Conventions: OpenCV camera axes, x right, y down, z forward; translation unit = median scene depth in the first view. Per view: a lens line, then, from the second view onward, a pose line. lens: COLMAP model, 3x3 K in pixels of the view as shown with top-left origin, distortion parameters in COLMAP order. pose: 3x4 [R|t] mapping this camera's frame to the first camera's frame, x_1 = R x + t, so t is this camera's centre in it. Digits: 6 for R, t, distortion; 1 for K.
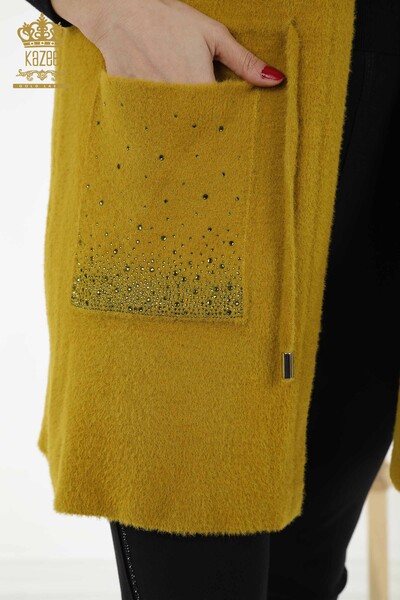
lens RADIAL K [[1155.5, 0, 199.6], [0, 1155.5, 298.8], [0, 0, 1]] dist [0.108249, 0.000000]
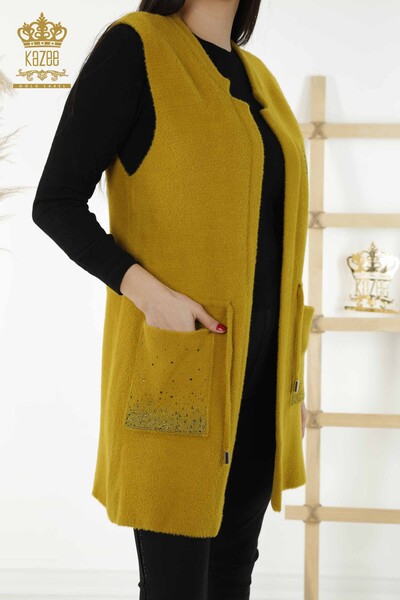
lens RADIAL K [[1155.5, 0, 202.8], [0, 1155.5, 301.3], [0, 0, 1]] dist [0.108249, 0.000000]
pose [[0.998558, 0.011751, 0.052380, -0.089303], [-0.011070, 0.999851, -0.013276, -0.209397], [-0.052528, 0.012677, 0.998539, -1.219169]]
